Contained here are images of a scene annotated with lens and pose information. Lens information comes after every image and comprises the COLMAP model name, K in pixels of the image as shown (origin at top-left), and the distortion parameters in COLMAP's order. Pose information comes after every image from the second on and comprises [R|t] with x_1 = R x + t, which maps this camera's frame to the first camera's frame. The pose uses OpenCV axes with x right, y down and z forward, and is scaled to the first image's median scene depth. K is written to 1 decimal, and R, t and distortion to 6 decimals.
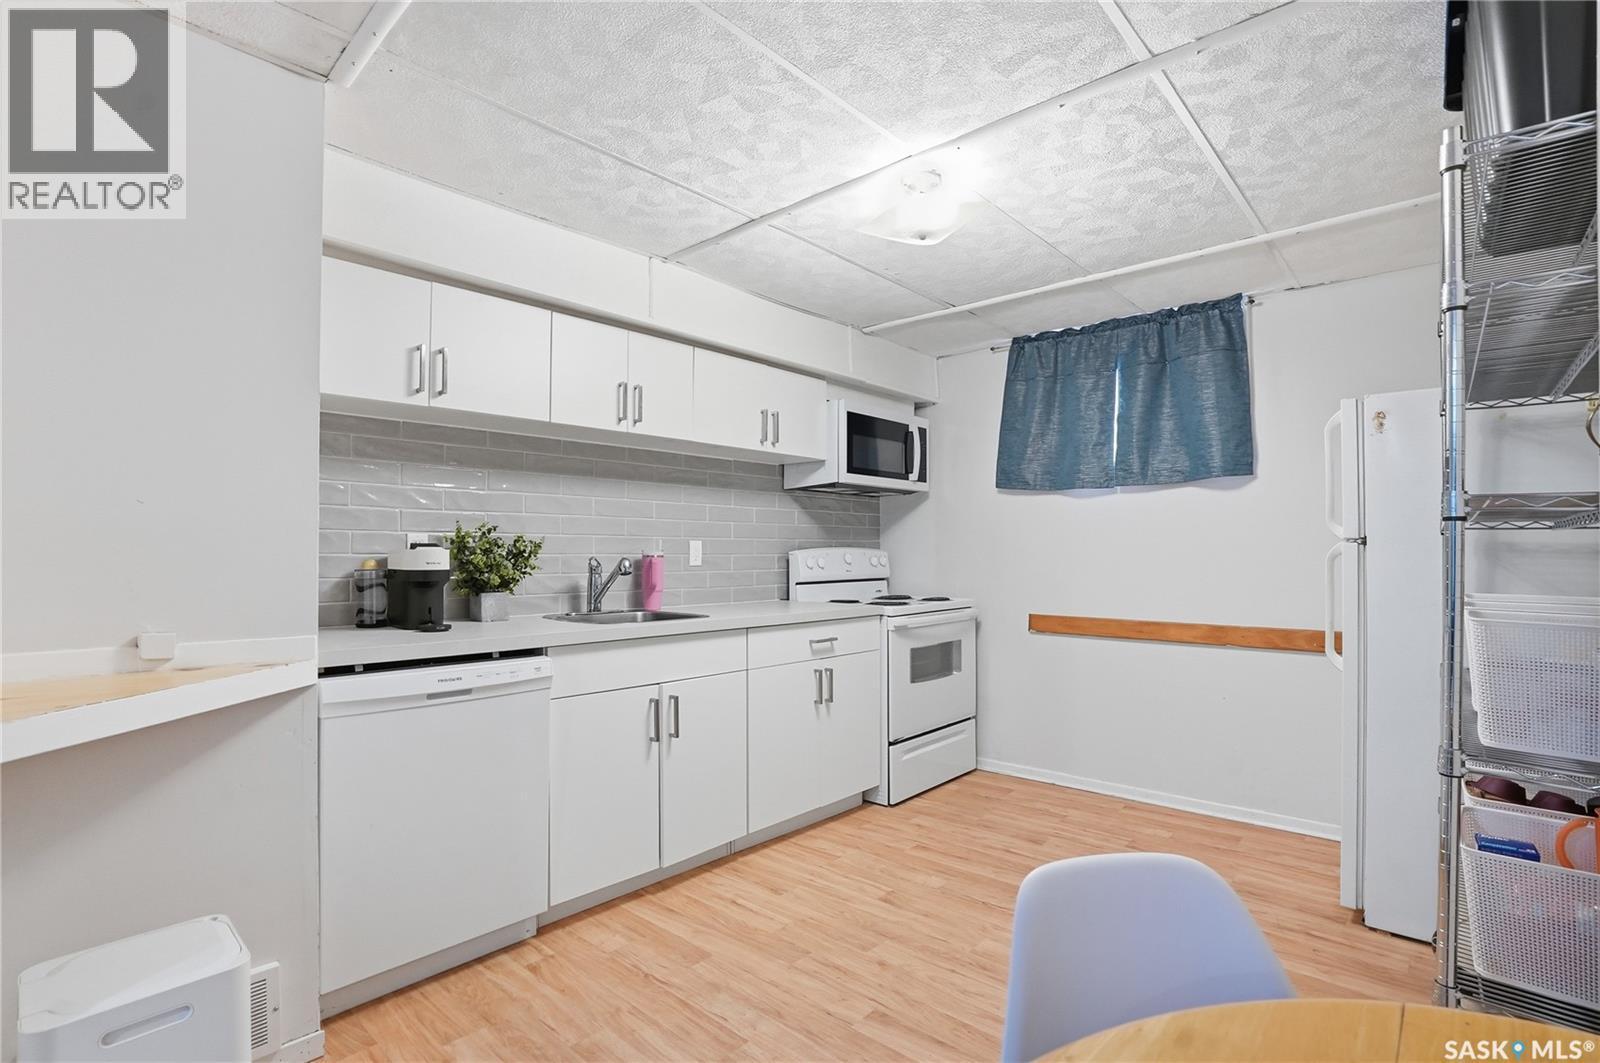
lens RADIAL K [[761.1, 0, 776.1], [0, 761.1, 532.5], [0, 0, 1]] dist [-0.075900, 0.033256]
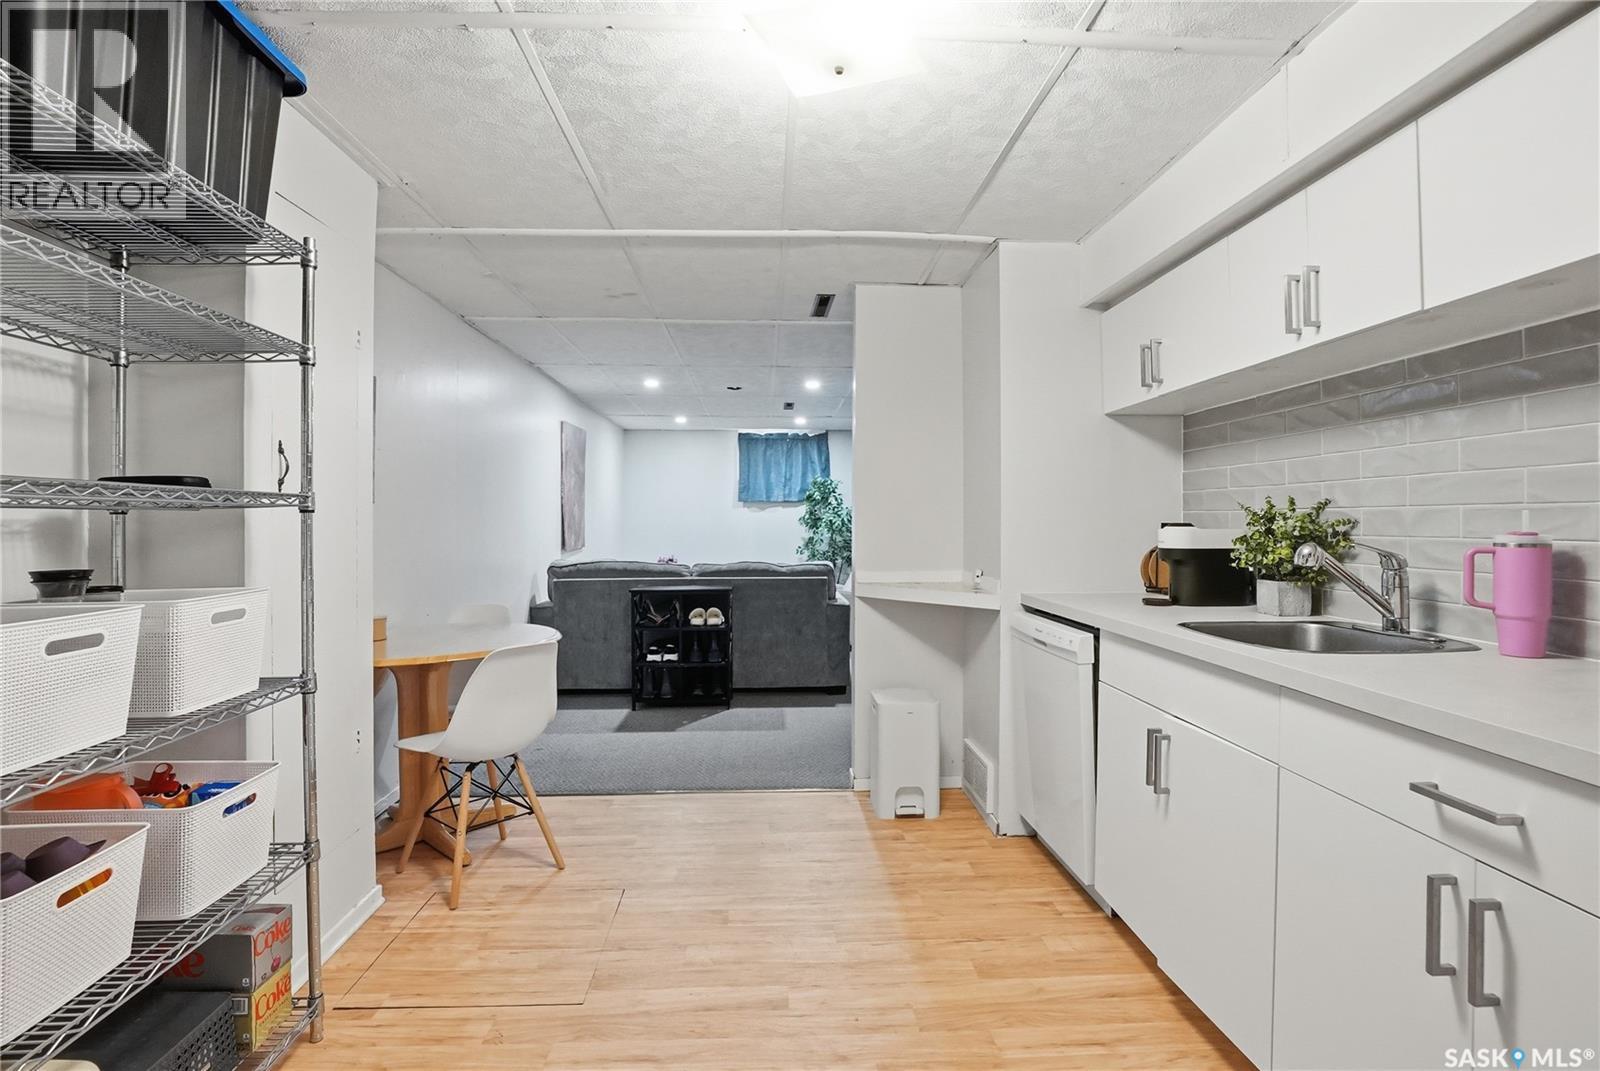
lens RADIAL K [[746.4, 0, 806.0], [0, 746.4, 529.5], [0, 0, 1]] dist [-0.074925, 0.026086]
pose [[-0.678026, 0.005869, -0.735014, 0.483423], [0.019406, 0.999762, -0.009918, 0.018205], [0.734781, -0.020988, -0.677979, 0.998564]]
